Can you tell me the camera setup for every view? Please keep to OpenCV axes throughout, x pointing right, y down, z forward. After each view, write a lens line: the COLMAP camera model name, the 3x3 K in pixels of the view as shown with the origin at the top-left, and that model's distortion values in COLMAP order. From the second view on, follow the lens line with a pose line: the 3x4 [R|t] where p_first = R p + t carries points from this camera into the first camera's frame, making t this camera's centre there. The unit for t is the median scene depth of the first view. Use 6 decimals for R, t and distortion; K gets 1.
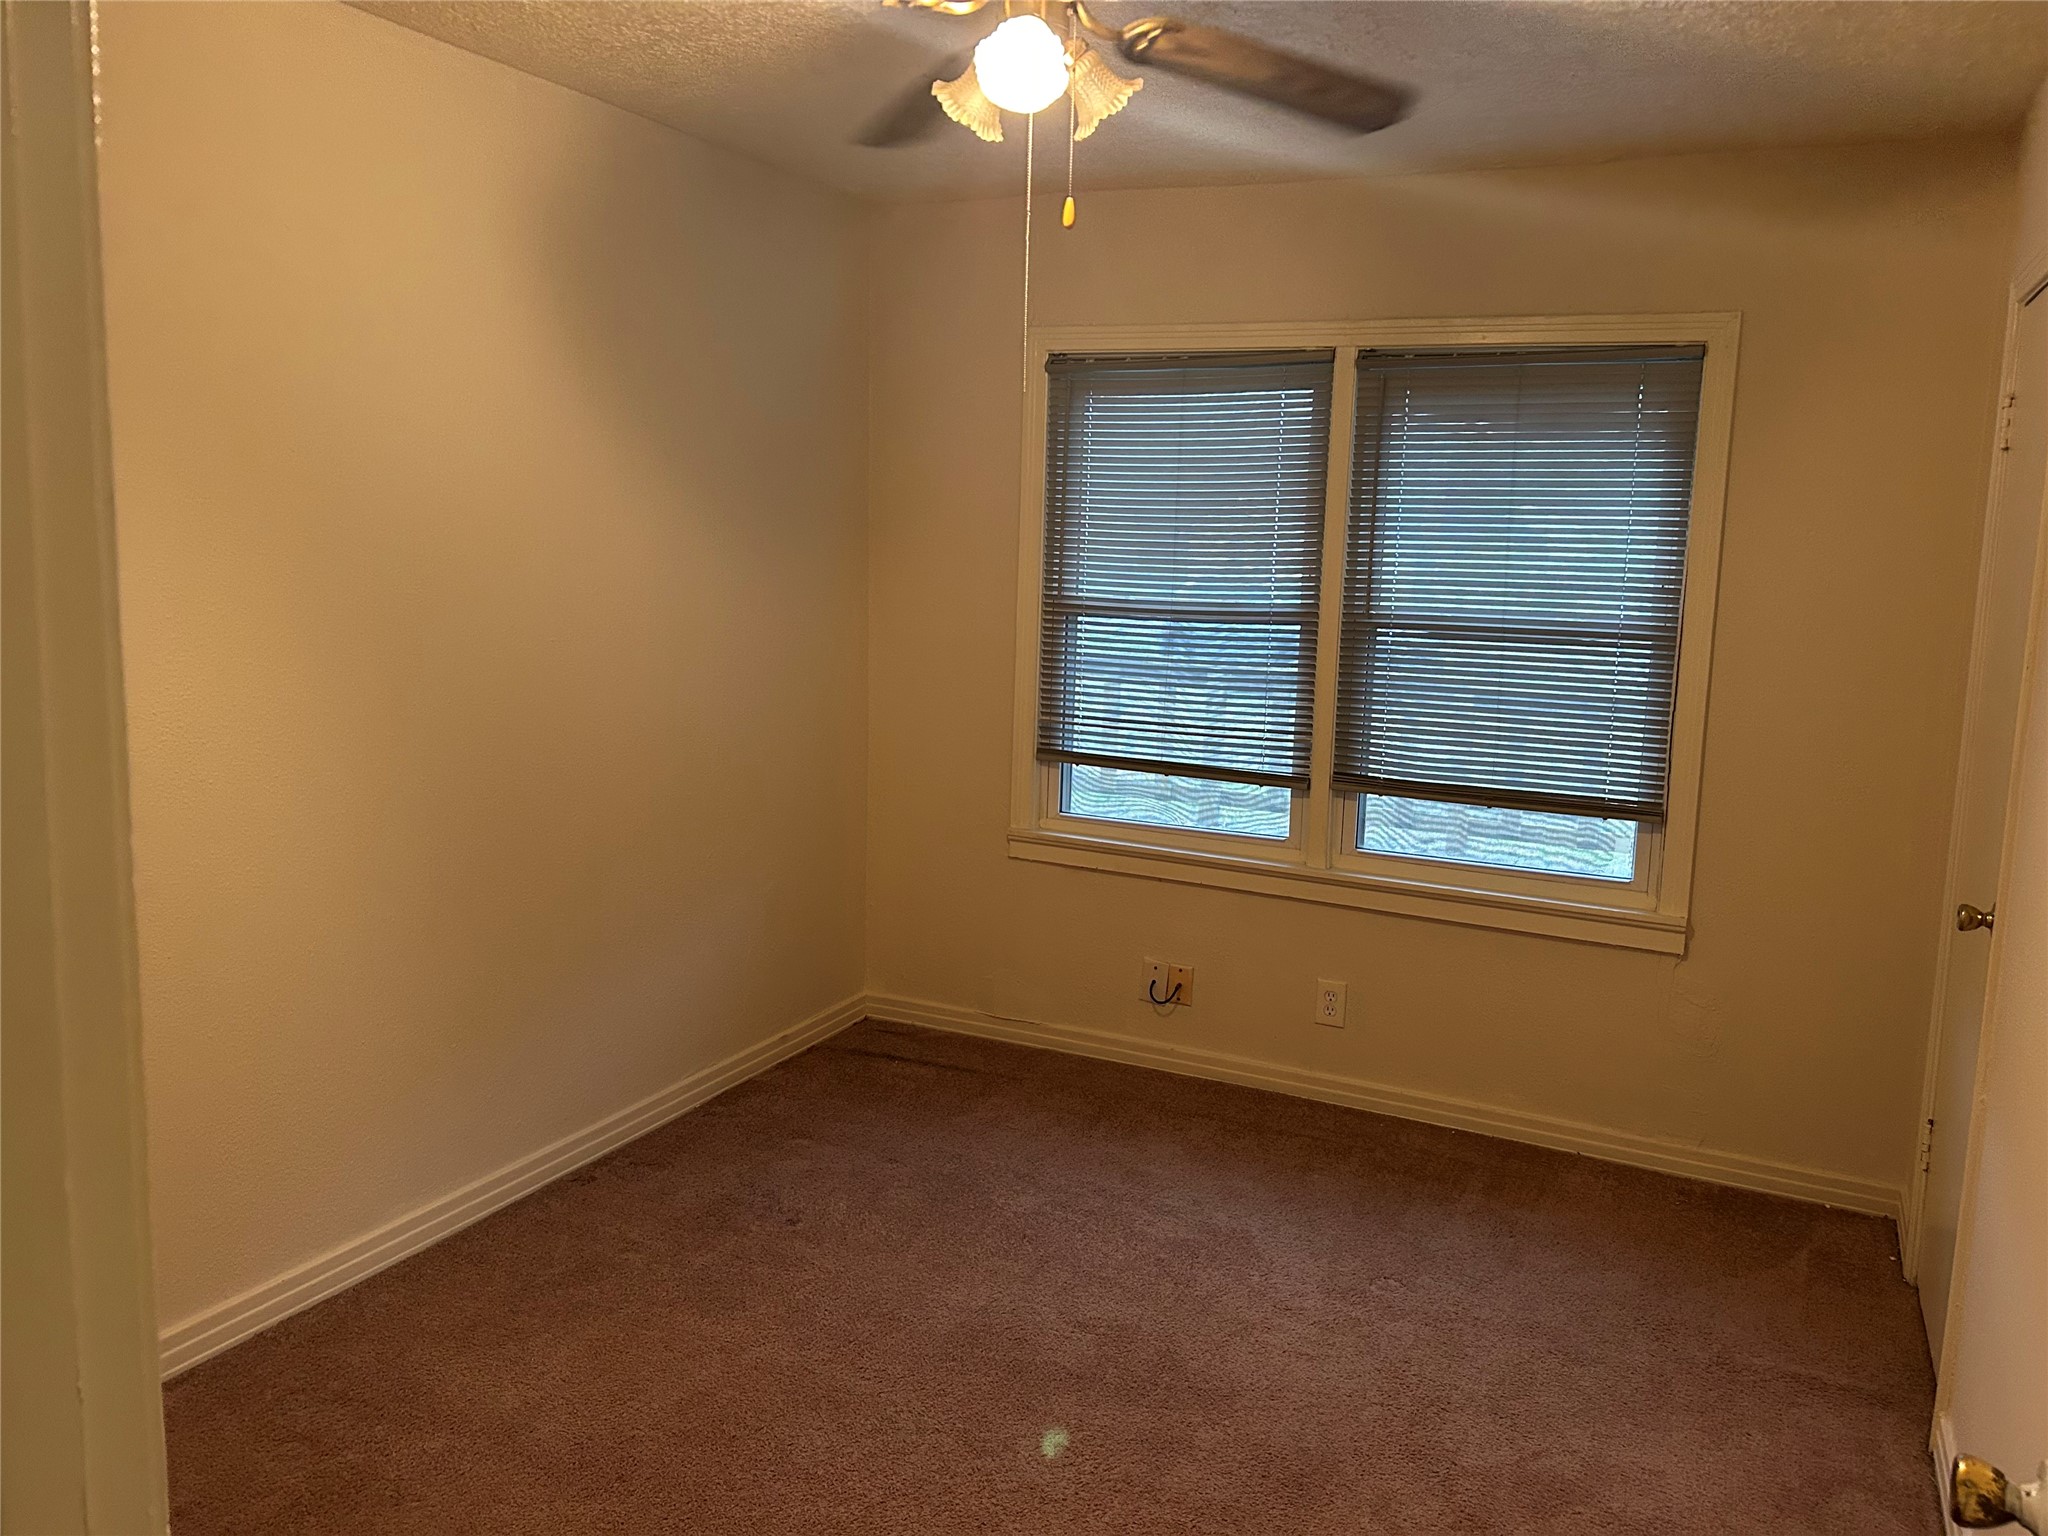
lens RADIAL K [[1536.7, 0, 1024.0], [0, 1536.7, 768.0], [0, 0, 1]] dist [0.084300, -0.130532]
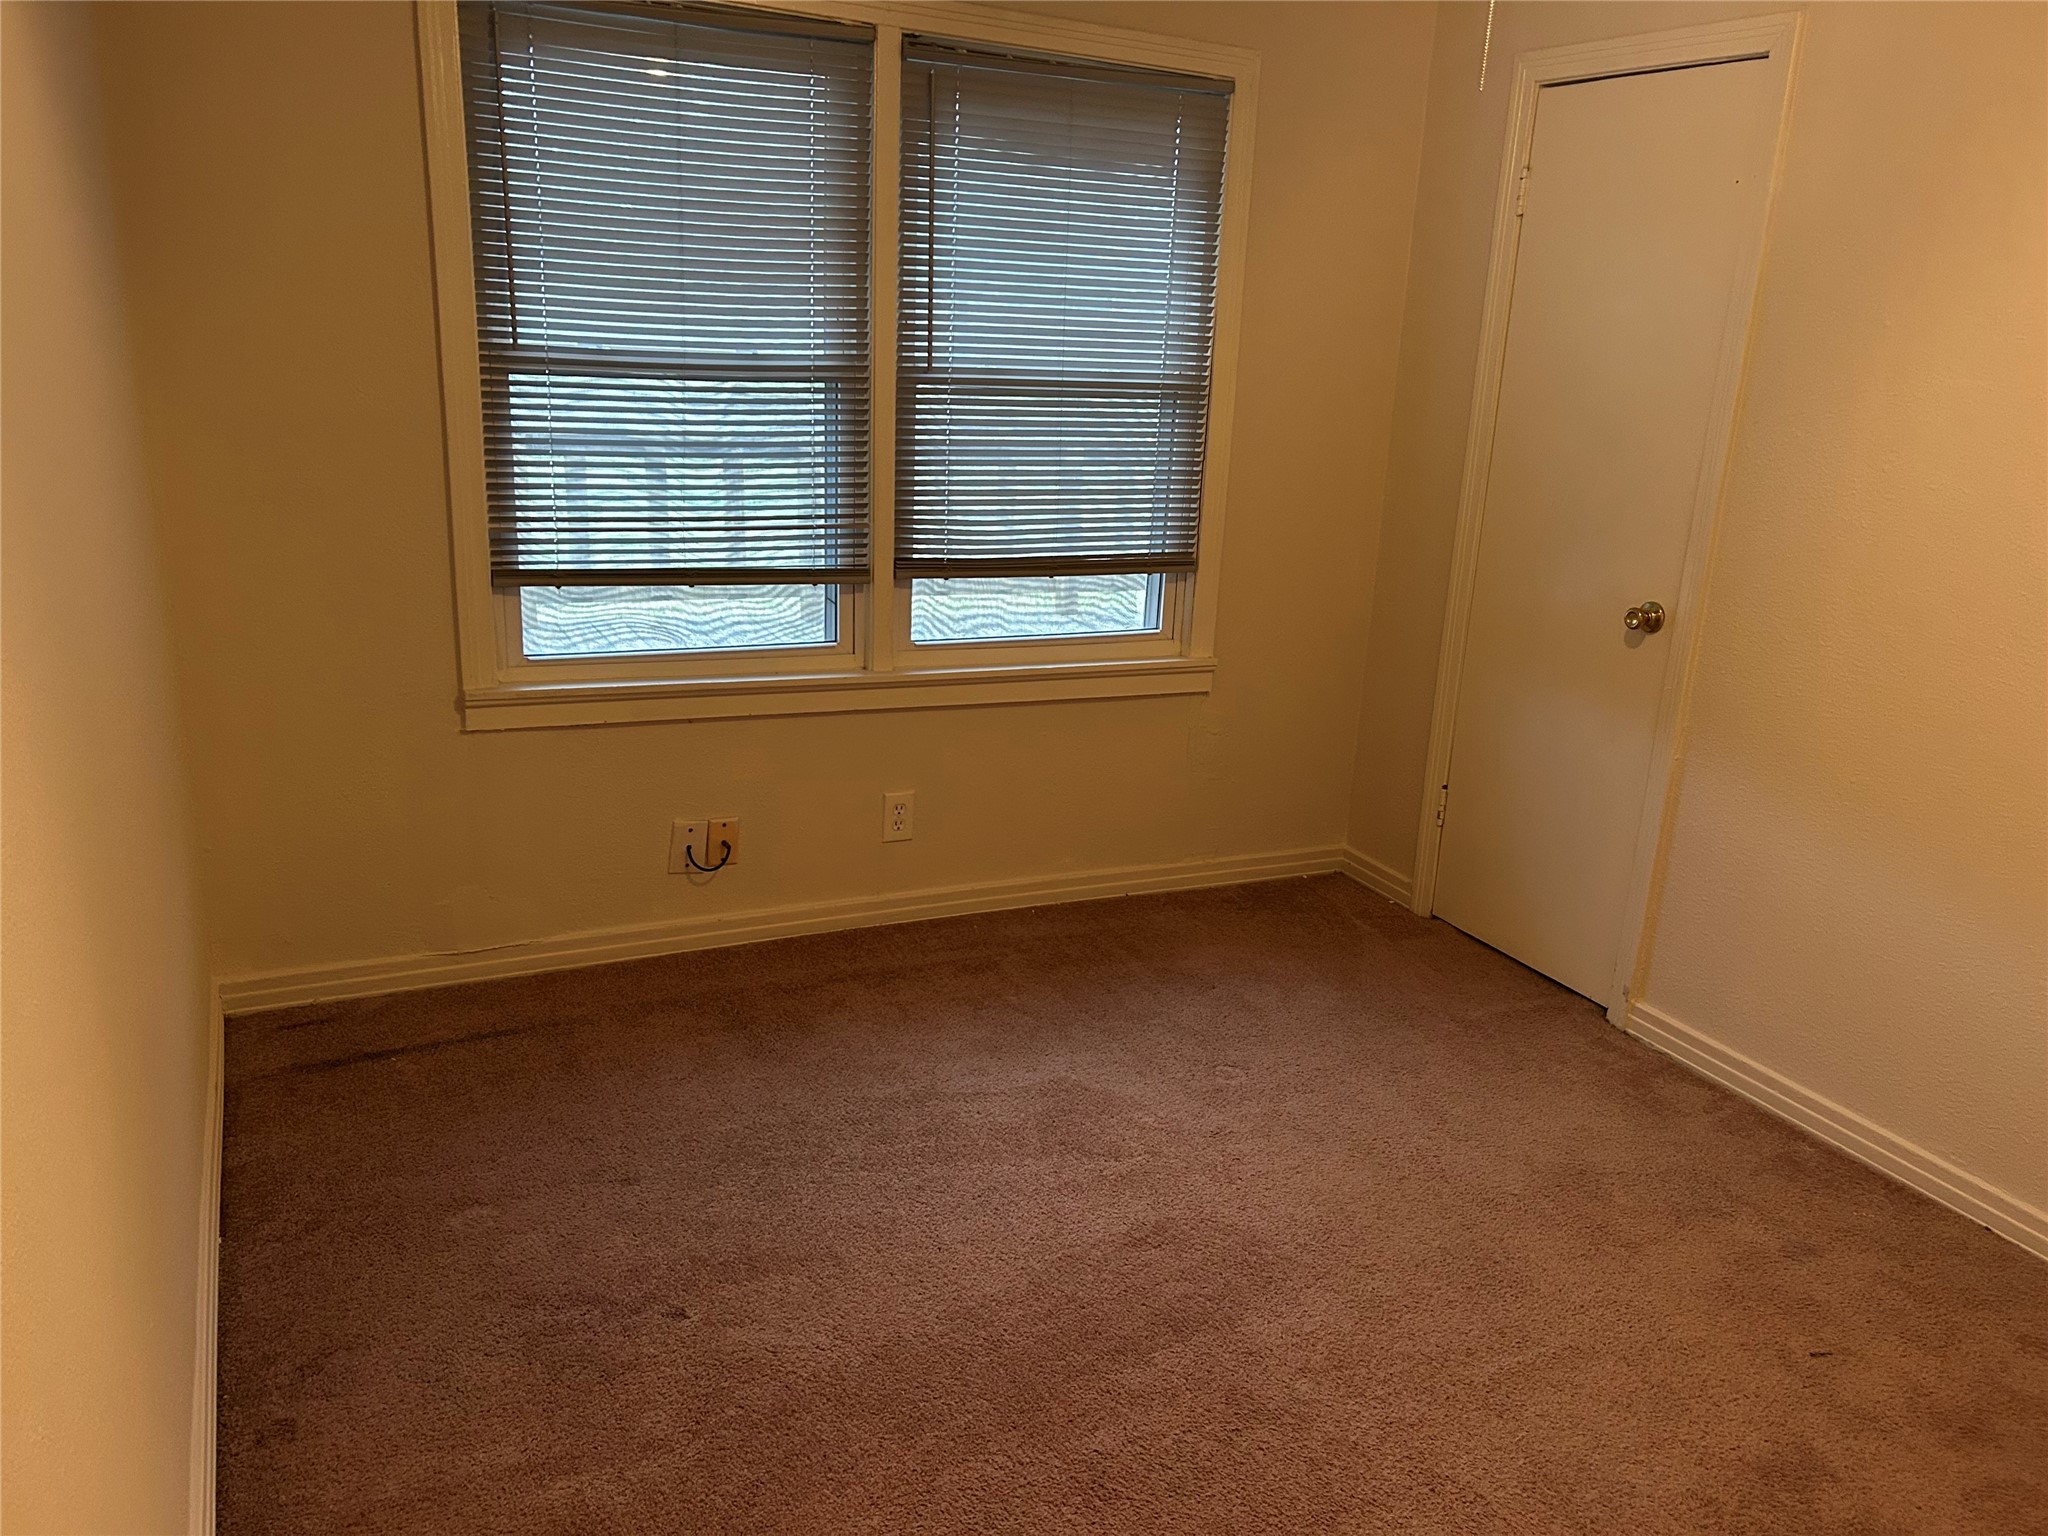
lens RADIAL K [[1513.5, 0, 1018.4], [0, 1513.5, 777.8], [0, 0, 1]] dist [0.186842, -0.470561]
pose [[0.621990, -0.224076, 0.750278, -0.423665], [0.087118, 0.972034, 0.218084, -0.057613], [-0.778163, -0.070283, 0.624117, 0.401932]]
